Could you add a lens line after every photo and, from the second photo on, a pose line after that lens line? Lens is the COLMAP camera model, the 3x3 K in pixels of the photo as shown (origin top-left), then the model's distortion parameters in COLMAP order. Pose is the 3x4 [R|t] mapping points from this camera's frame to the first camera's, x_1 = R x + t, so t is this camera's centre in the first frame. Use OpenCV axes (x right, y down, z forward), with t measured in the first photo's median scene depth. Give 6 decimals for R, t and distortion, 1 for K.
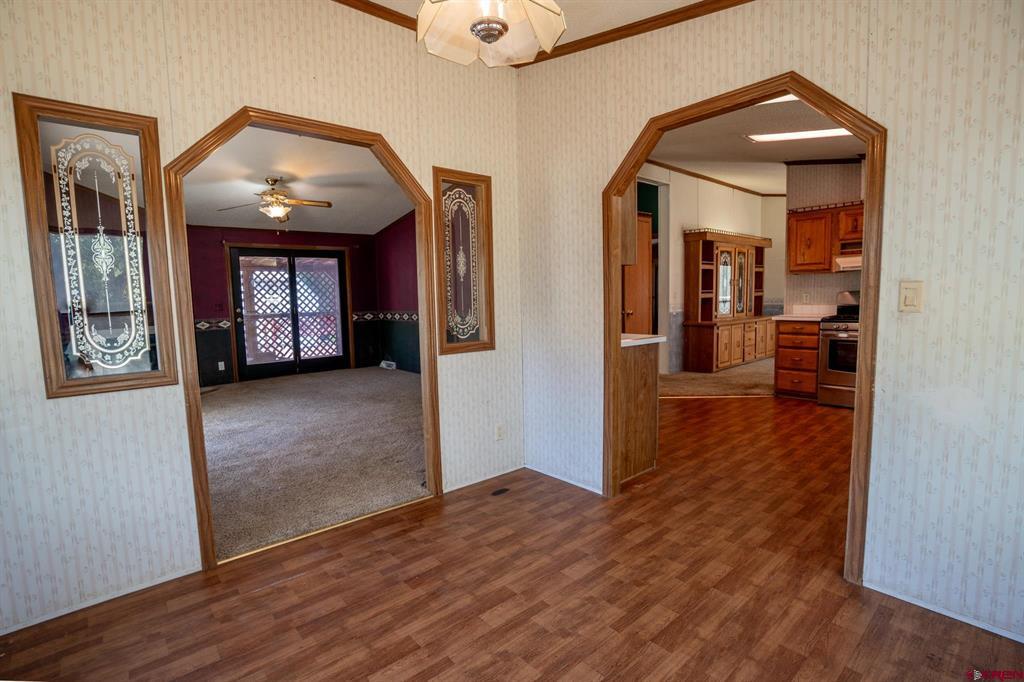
lens RADIAL K [[478.6, 0, 502.9], [0, 478.6, 345.6], [0, 0, 1]] dist [-0.045144, 0.000422]
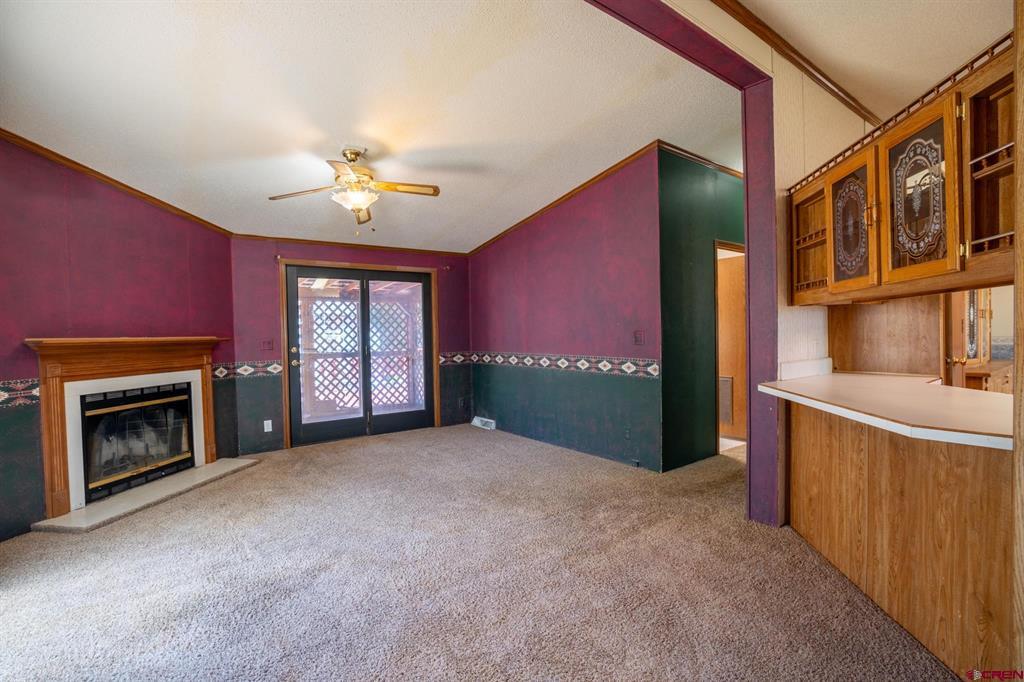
lens RADIAL K [[472.9, 0, 511.7], [0, 472.9, 344.3], [0, 0, 1]] dist [-0.059555, 0.022551]
pose [[0.997117, 0.005028, -0.075713, -0.159286], [-0.011133, 0.996698, -0.080429, -0.027207], [0.075058, 0.081040, 0.993881, 0.287256]]
